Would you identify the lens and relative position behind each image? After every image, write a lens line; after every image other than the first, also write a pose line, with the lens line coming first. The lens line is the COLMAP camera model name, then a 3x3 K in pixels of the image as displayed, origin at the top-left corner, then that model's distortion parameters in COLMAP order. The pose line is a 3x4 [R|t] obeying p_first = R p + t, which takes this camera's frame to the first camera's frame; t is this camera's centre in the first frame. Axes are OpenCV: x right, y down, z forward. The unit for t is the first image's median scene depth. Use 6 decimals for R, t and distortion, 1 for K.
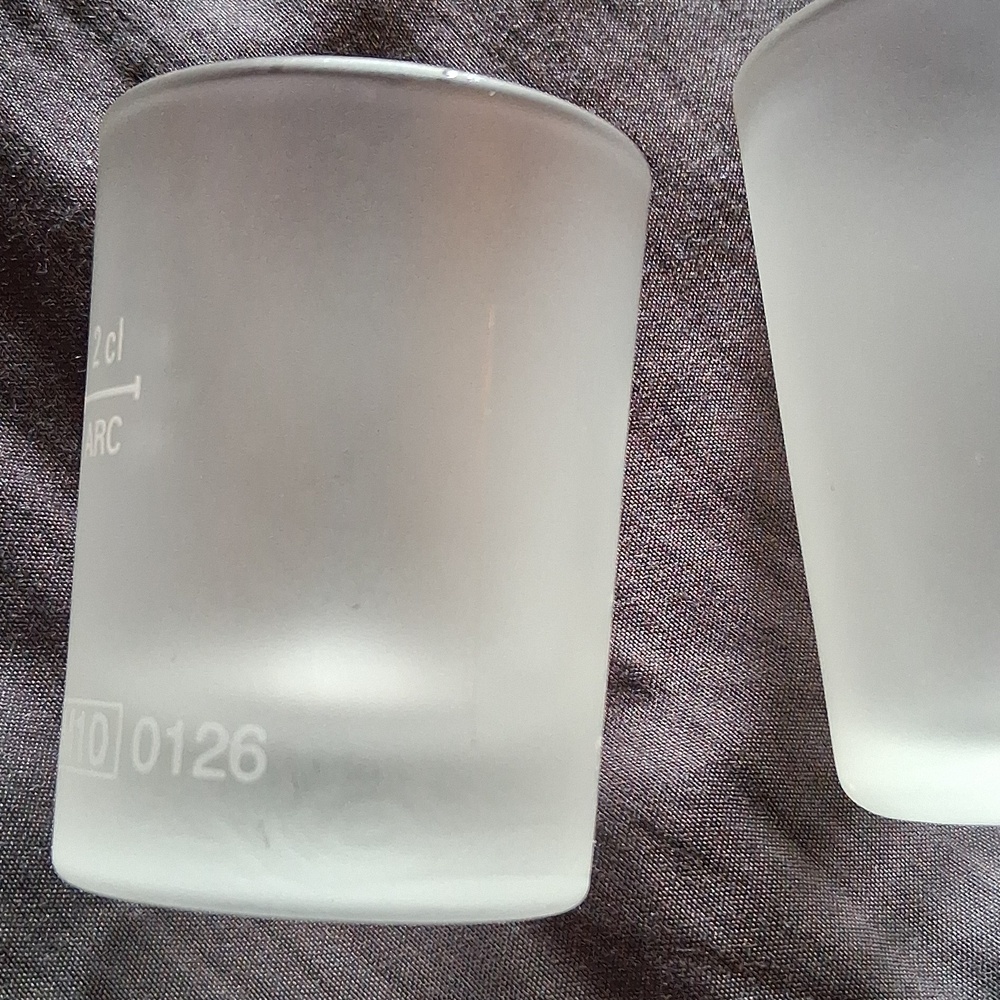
lens RADIAL K [[1694.6, 0, 496.7], [0, 1694.6, 505.4], [0, 0, 1]] dist [0.096710, 0.000000]
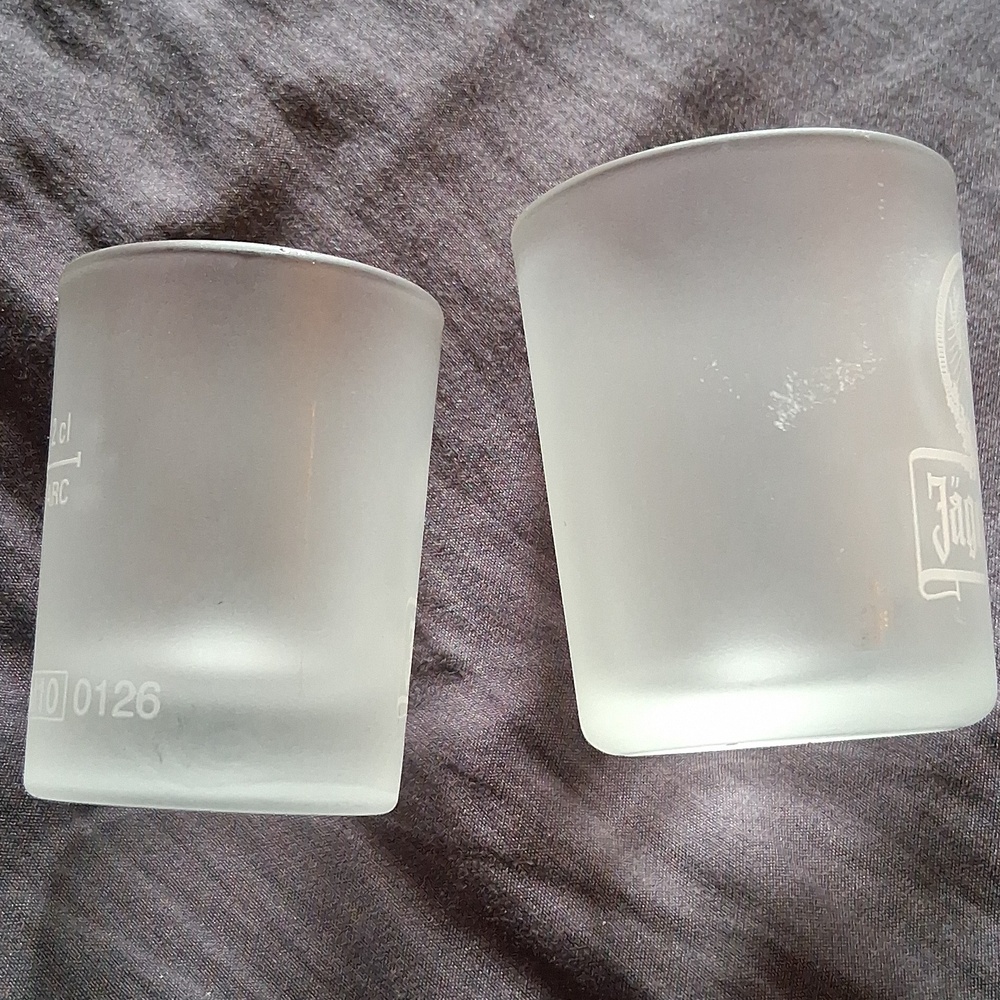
lens RADIAL K [[1694.6, 0, 497.8], [0, 1694.6, 505.6], [0, 0, 1]] dist [0.096710, 0.000000]
pose [[0.999851, -0.009664, -0.014336, 0.151253], [0.009145, 0.999318, -0.035788, 0.023892], [0.014672, 0.035651, 0.999257, -0.414777]]
